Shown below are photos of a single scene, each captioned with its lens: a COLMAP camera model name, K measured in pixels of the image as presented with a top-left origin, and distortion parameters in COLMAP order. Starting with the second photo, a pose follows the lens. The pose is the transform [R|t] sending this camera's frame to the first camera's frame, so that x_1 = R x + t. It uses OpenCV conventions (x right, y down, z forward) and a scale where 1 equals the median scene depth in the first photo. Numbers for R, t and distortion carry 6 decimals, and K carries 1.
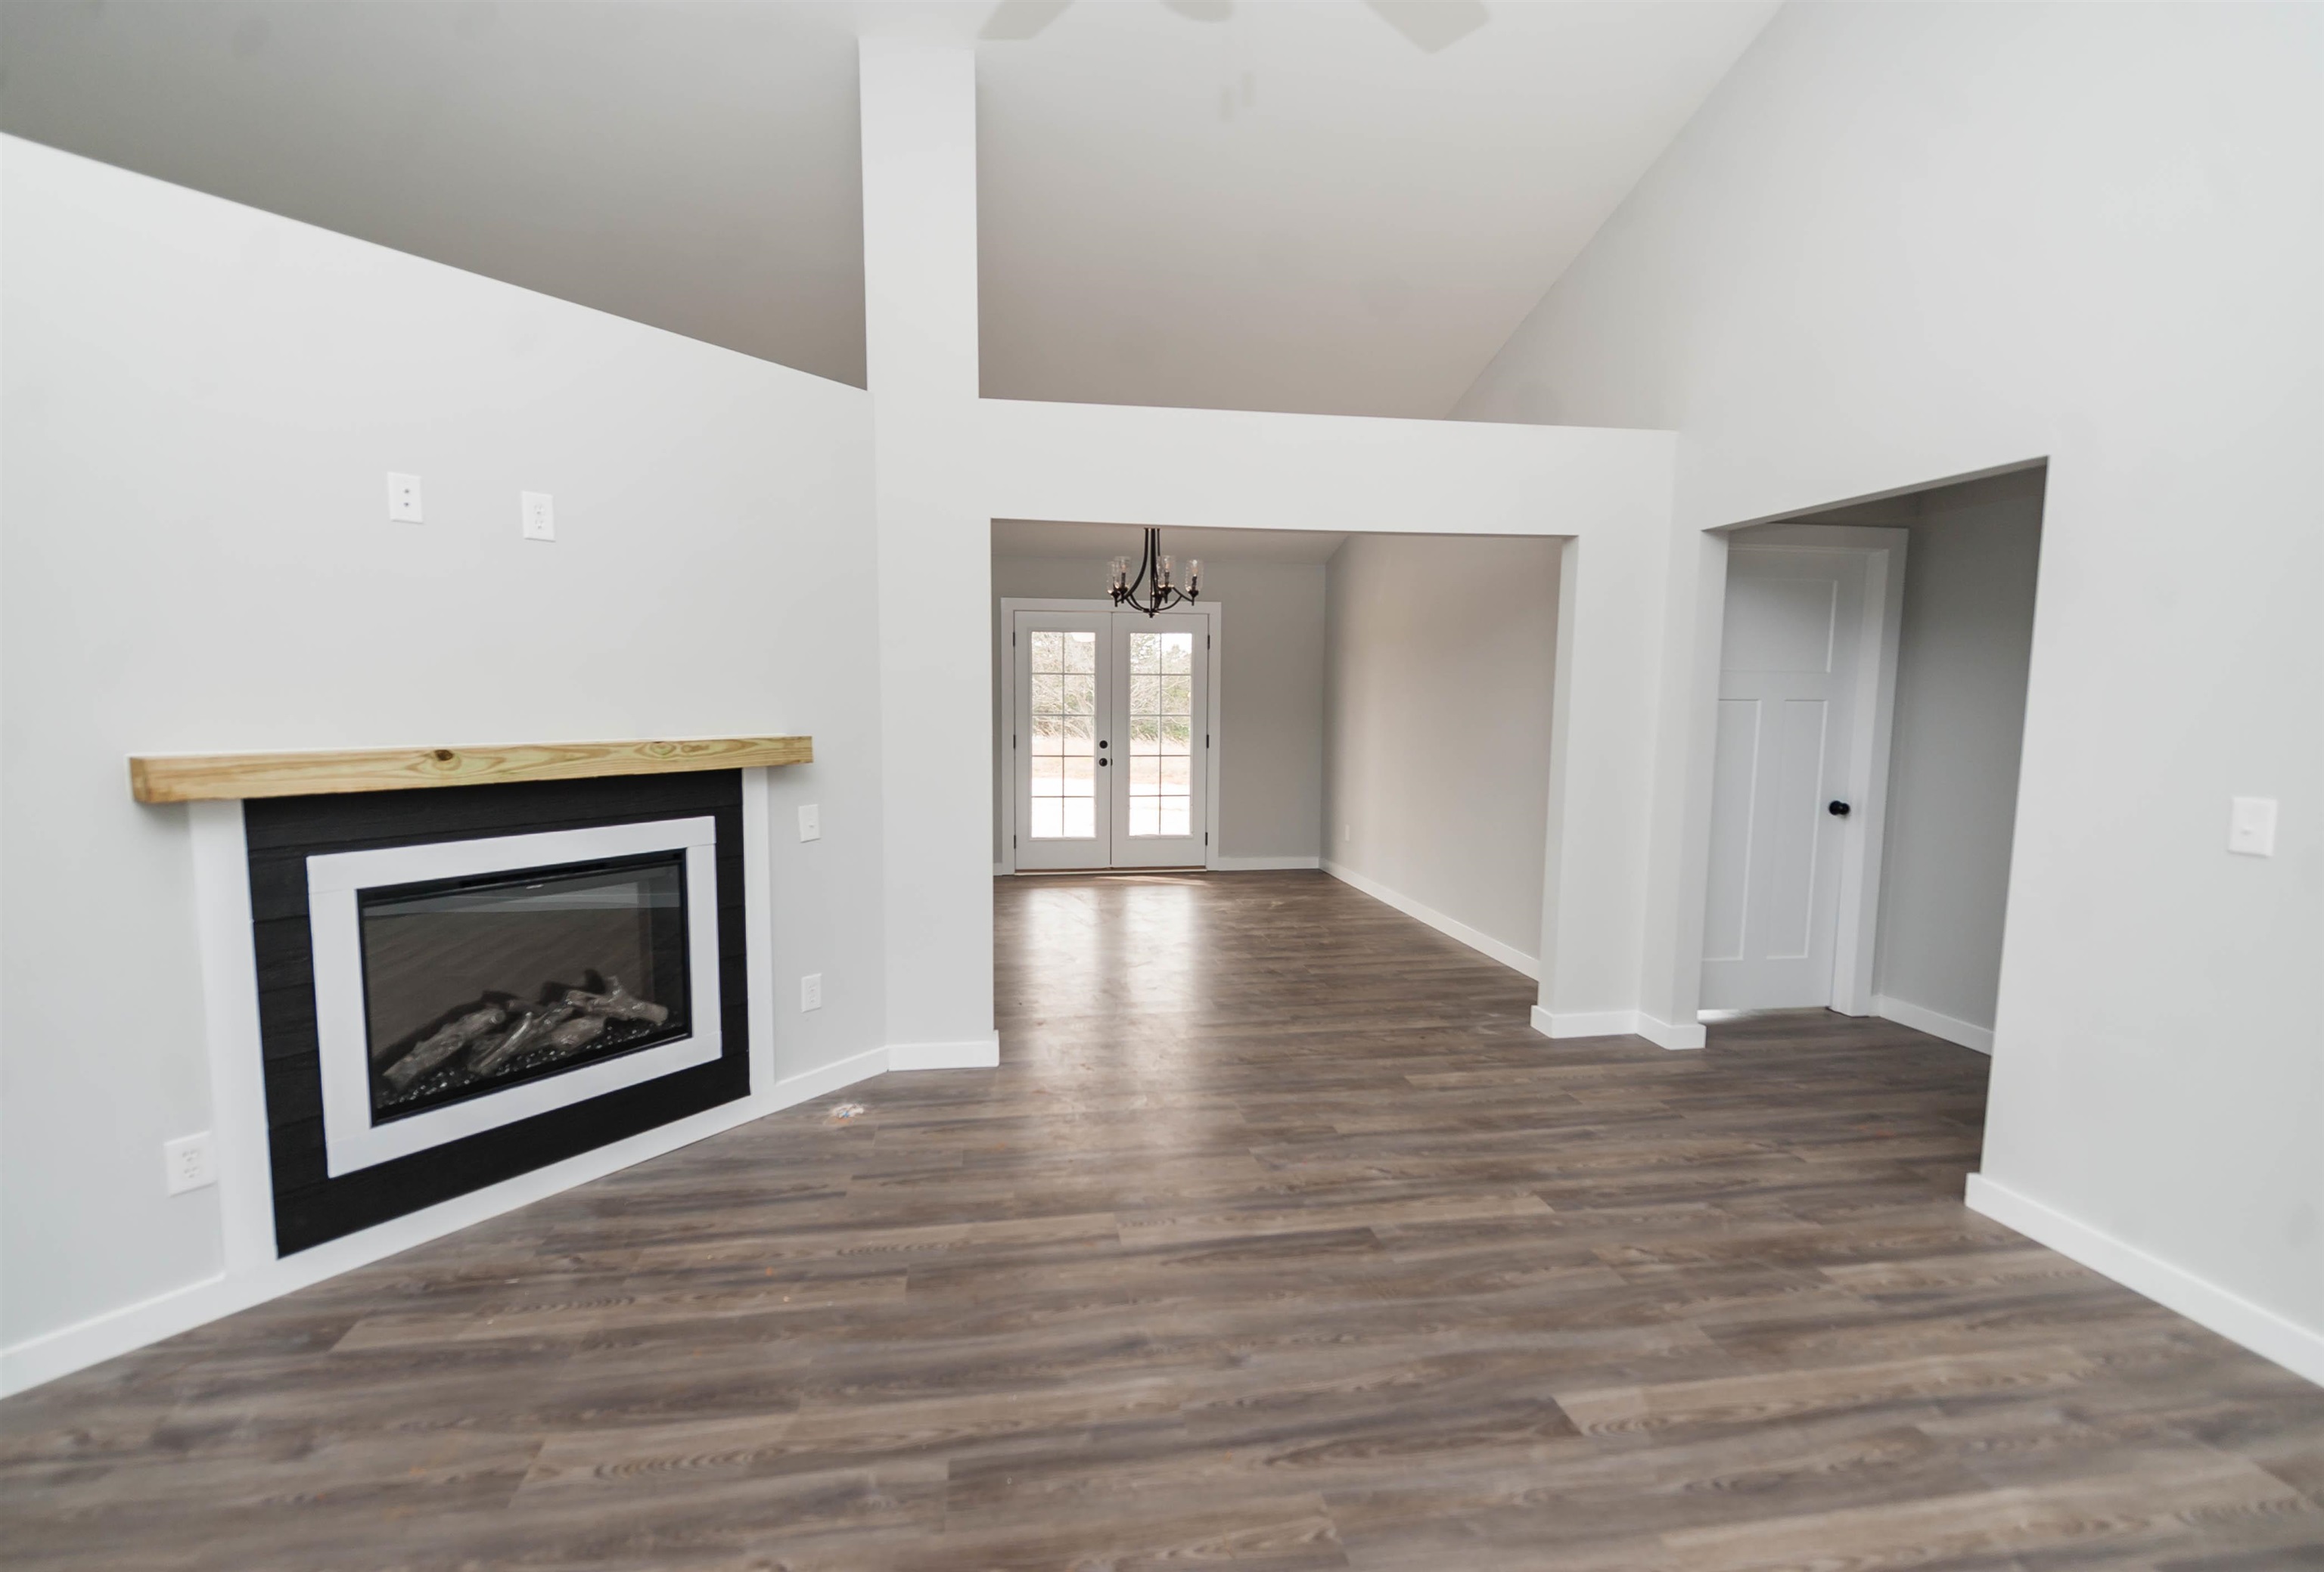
lens RADIAL K [[1047.3, 0, 1126.6], [0, 1047.3, 802.3], [0, 0, 1]] dist [0.002823, 0.000028]
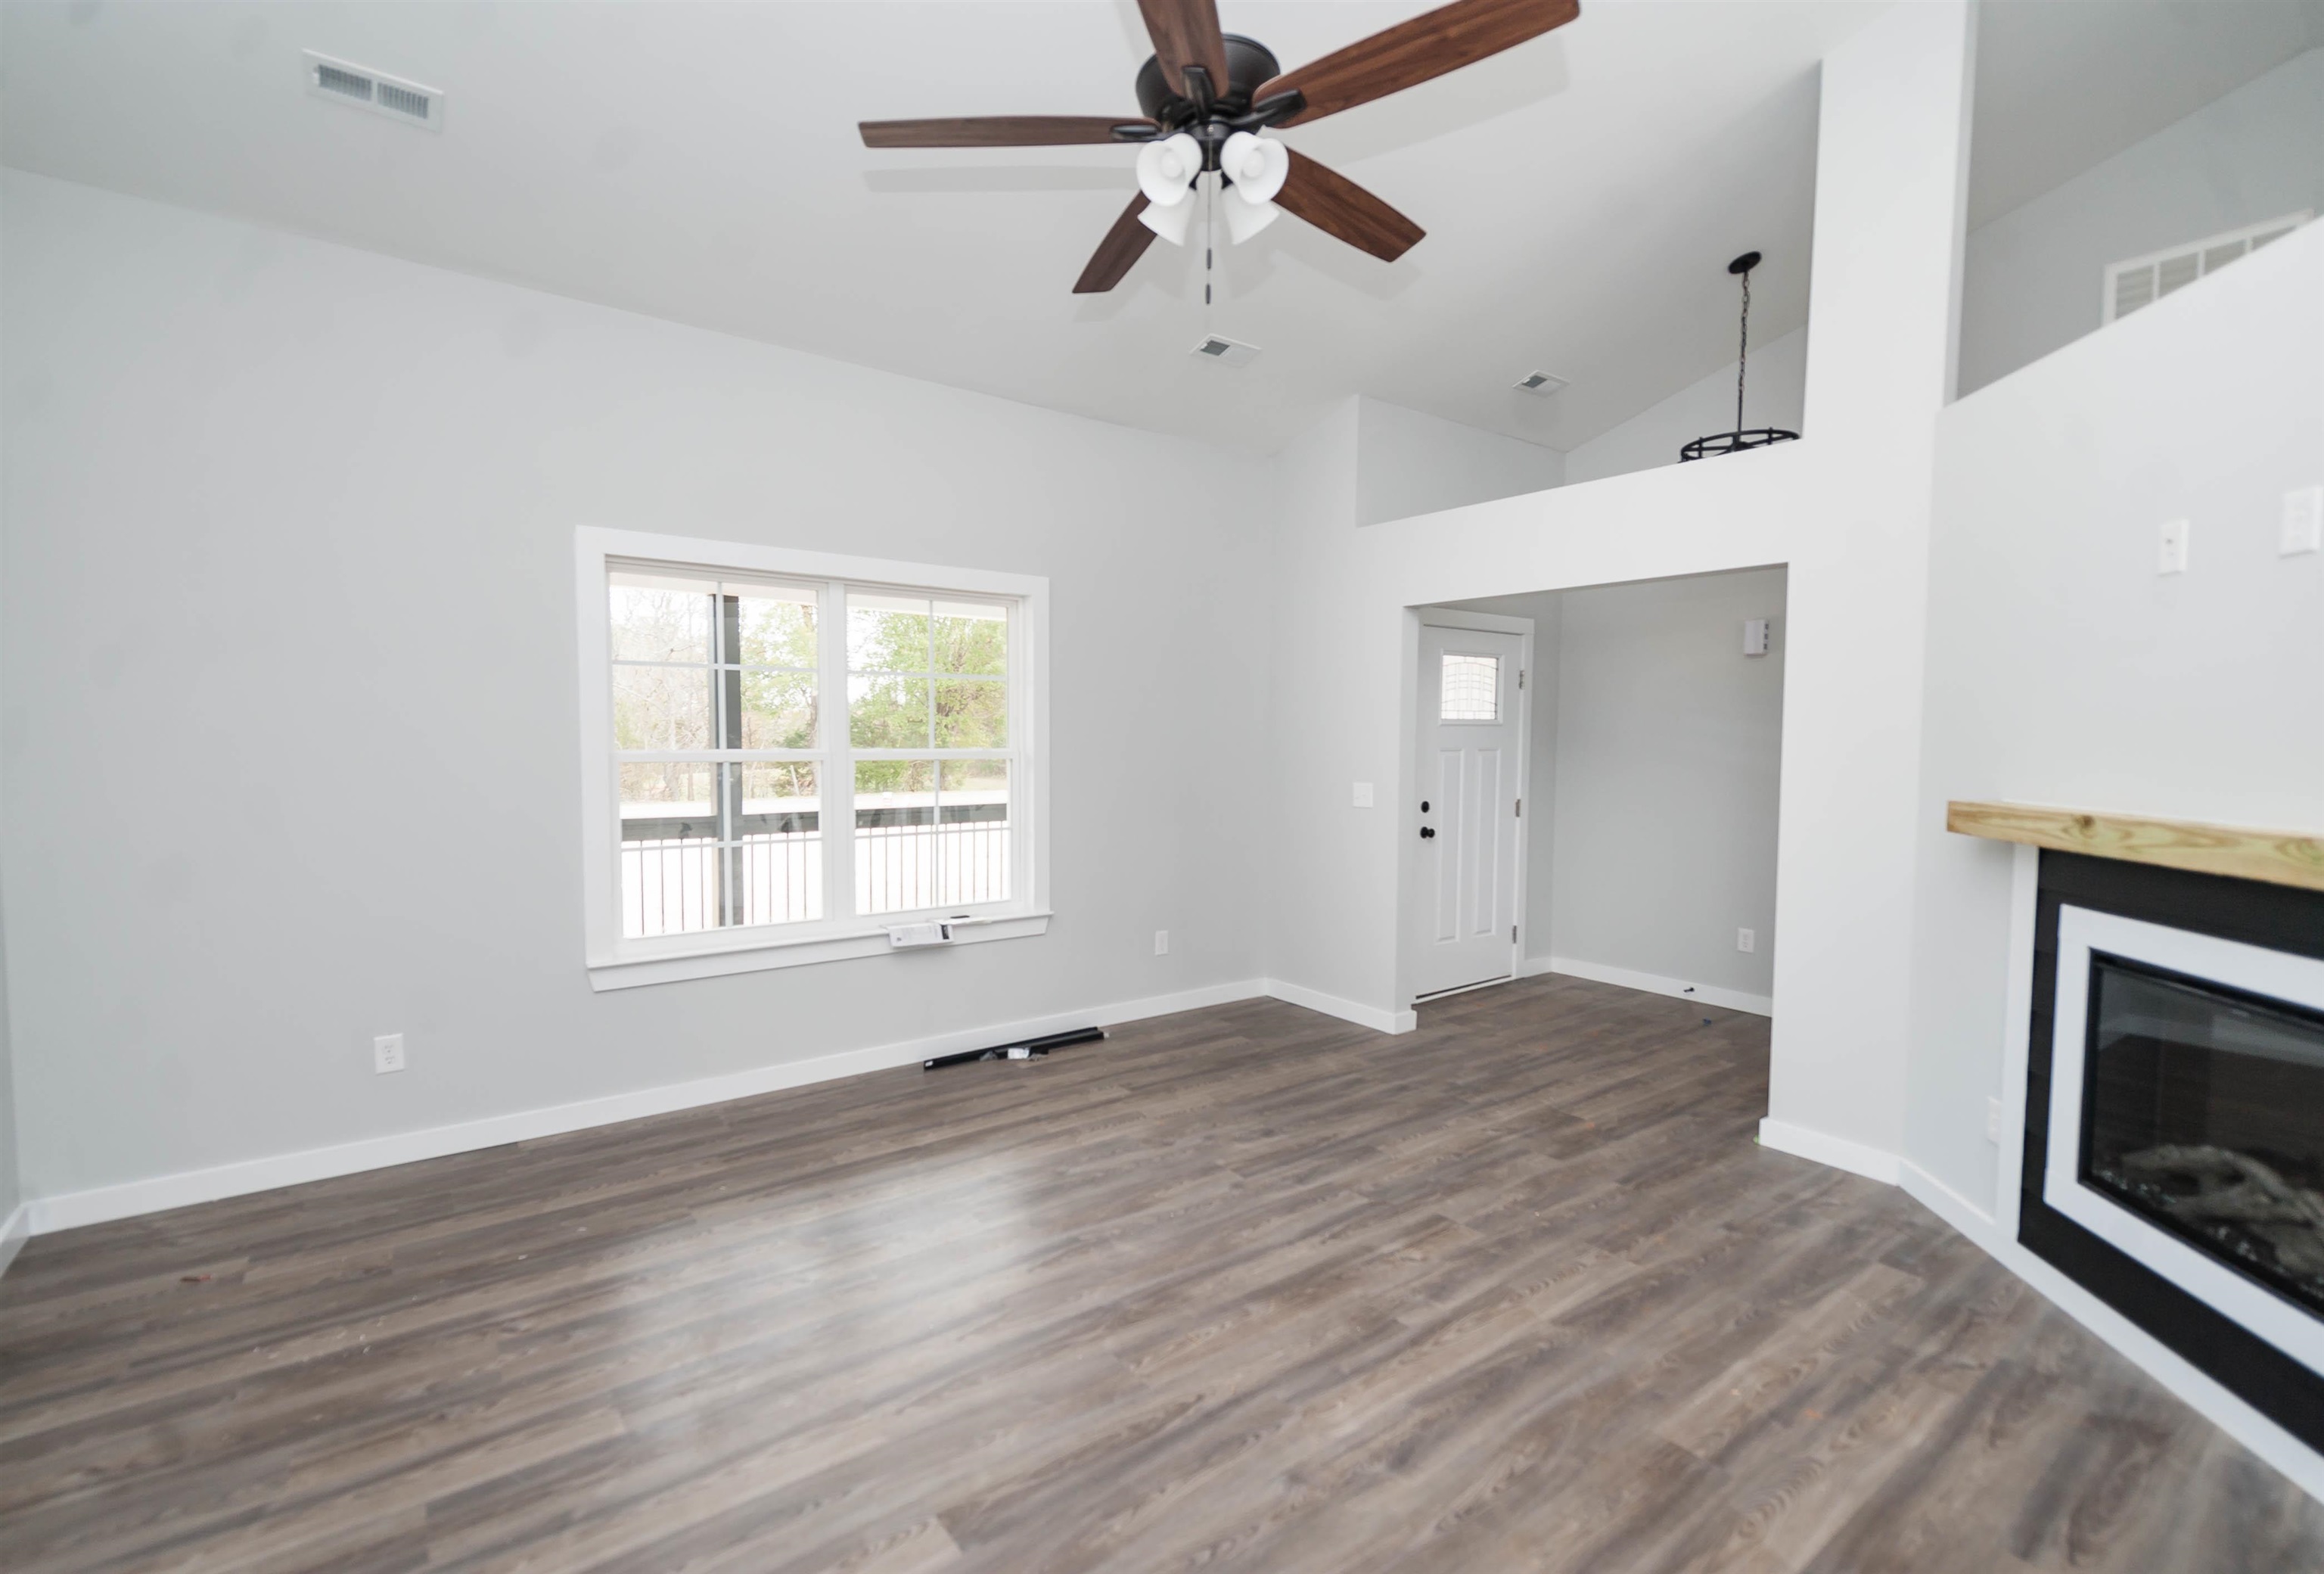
lens RADIAL K [[1007.8, 0, 1165.8], [0, 1007.8, 780.9], [0, 0, 1]] dist [0.006125, -0.000030]
pose [[-0.868709, 0.010939, -0.495202, 0.575710], [-0.064295, 0.988808, 0.134632, -0.162744], [0.491133, 0.148795, -0.858283, 1.471330]]
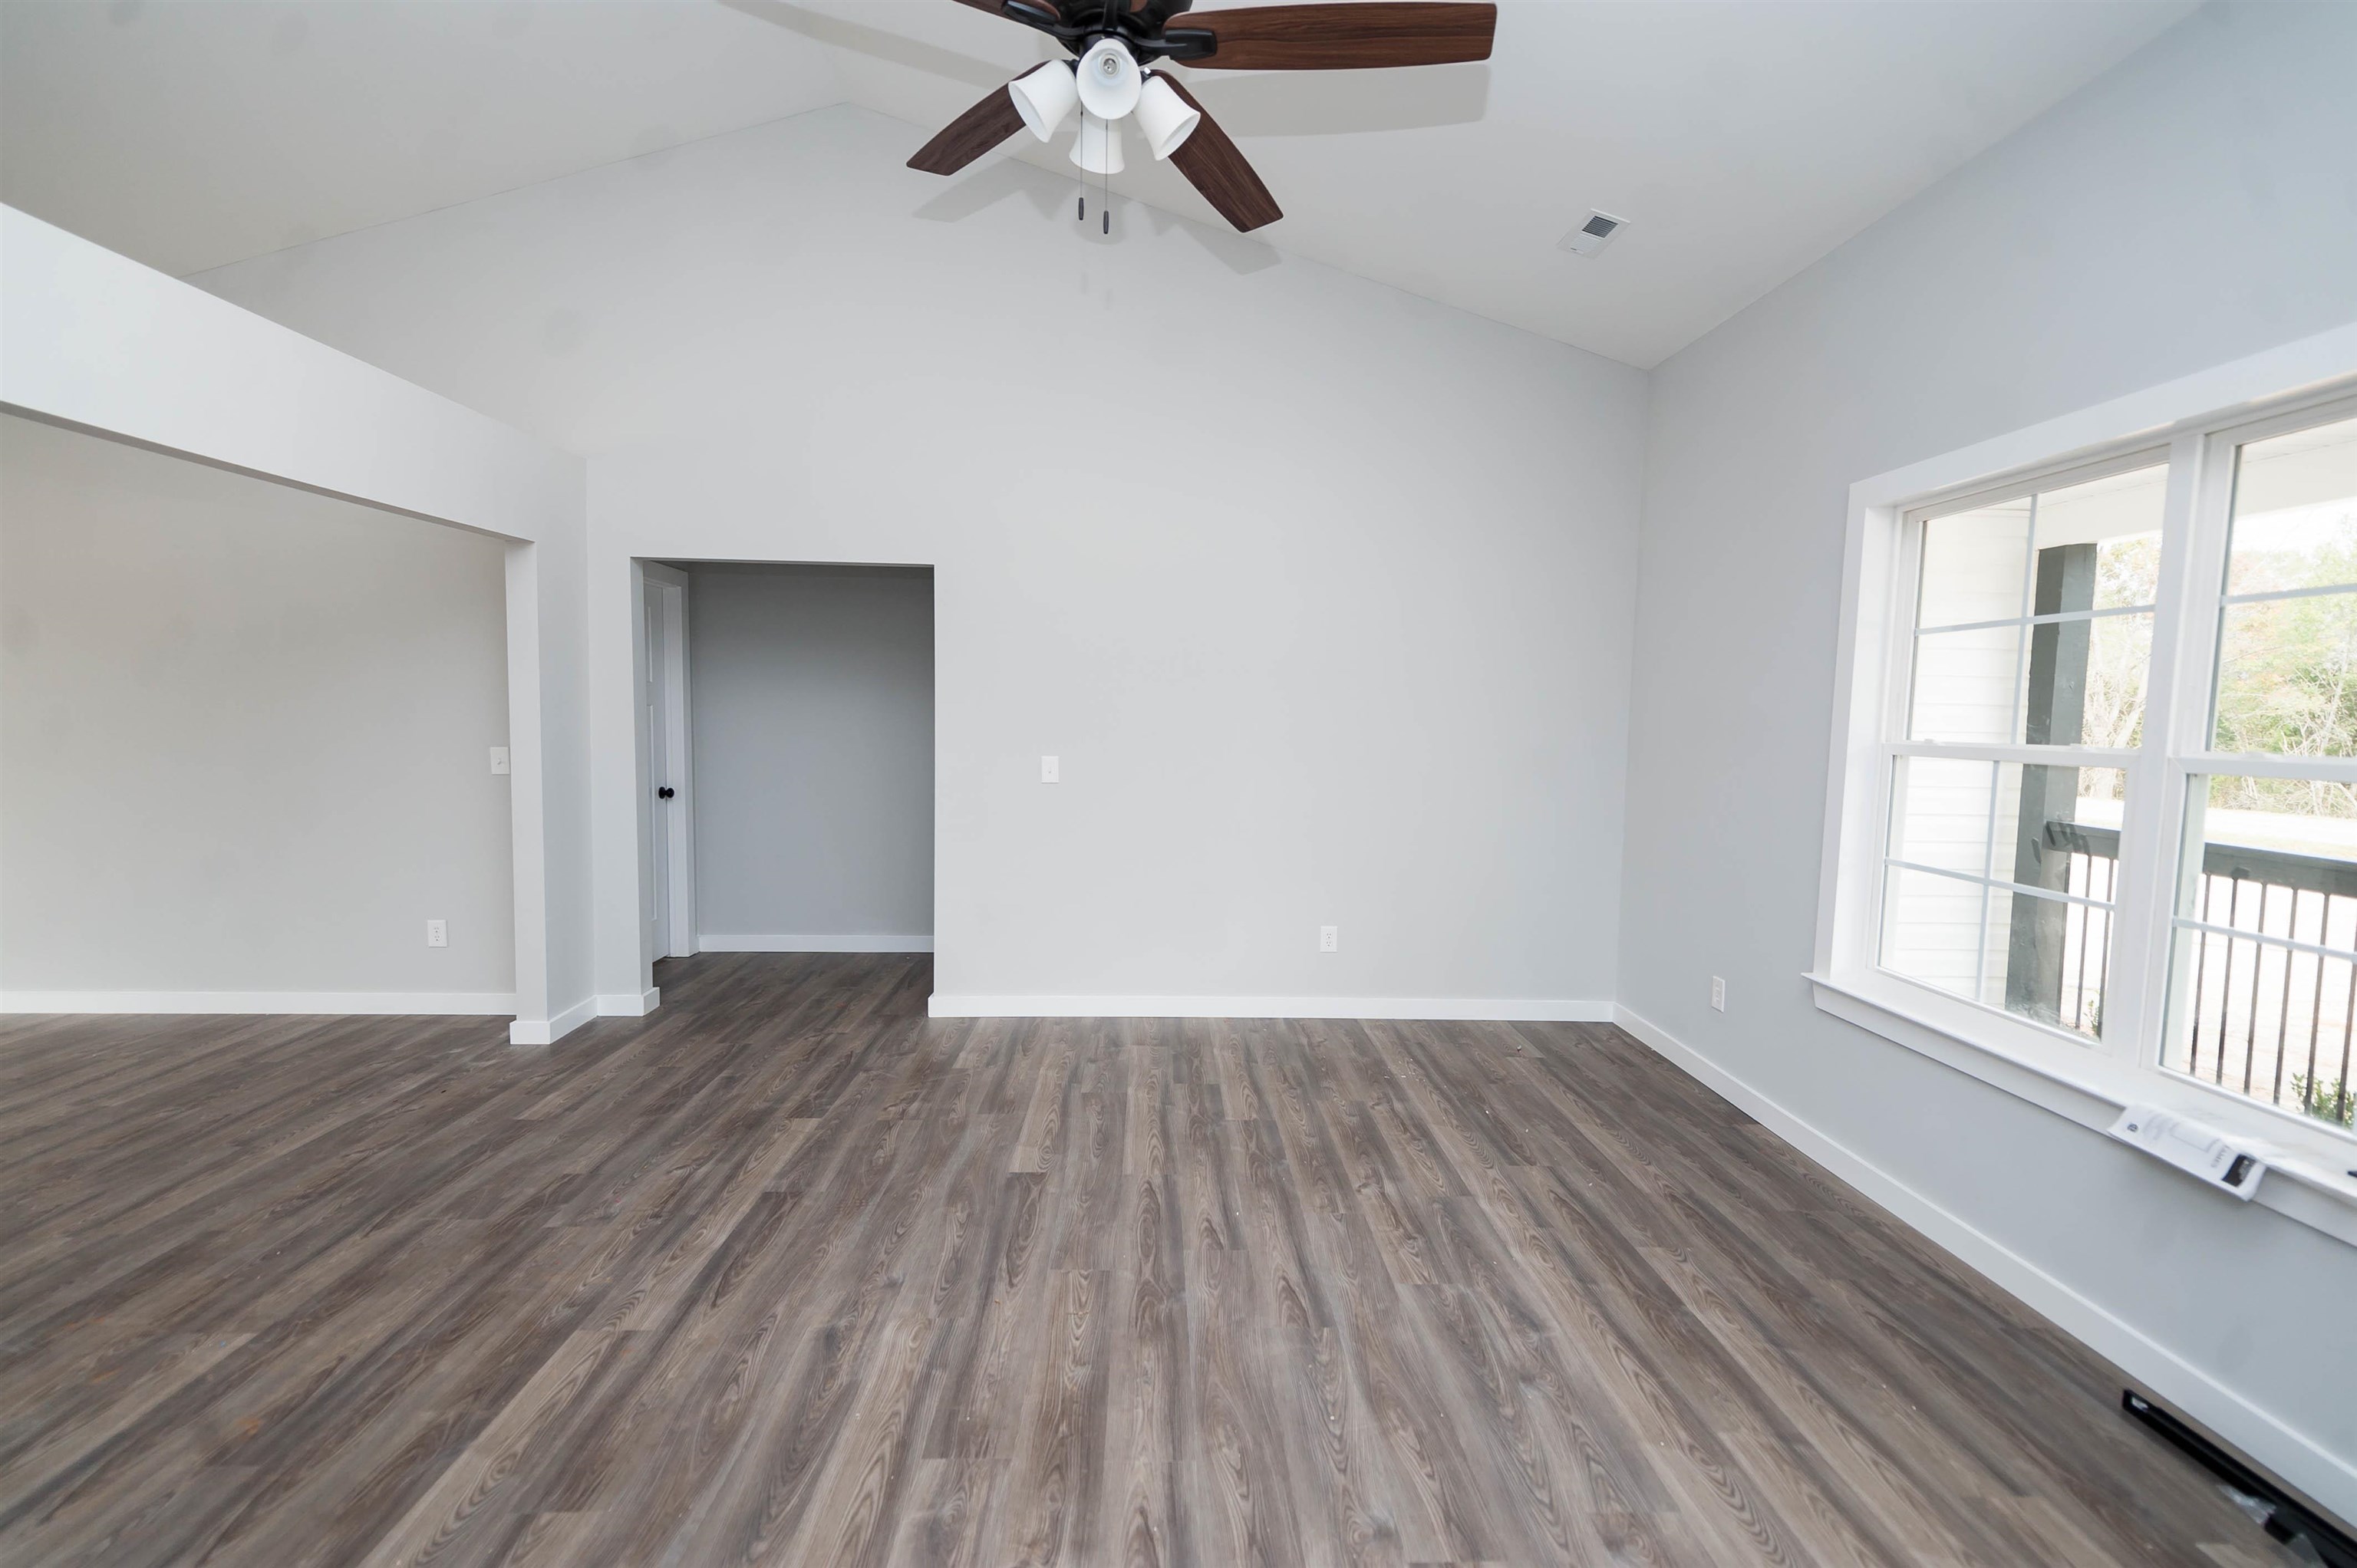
lens RADIAL K [[1066.1, 0, 1180.6], [0, 1066.1, 788.9], [0, 0, 1]] dist [0.031774, -0.013986]
pose [[0.106958, -0.080911, 0.990966, -0.910219], [0.090348, 0.993351, 0.071354, -0.061580], [-0.990150, 0.081900, 0.113557, 0.461047]]
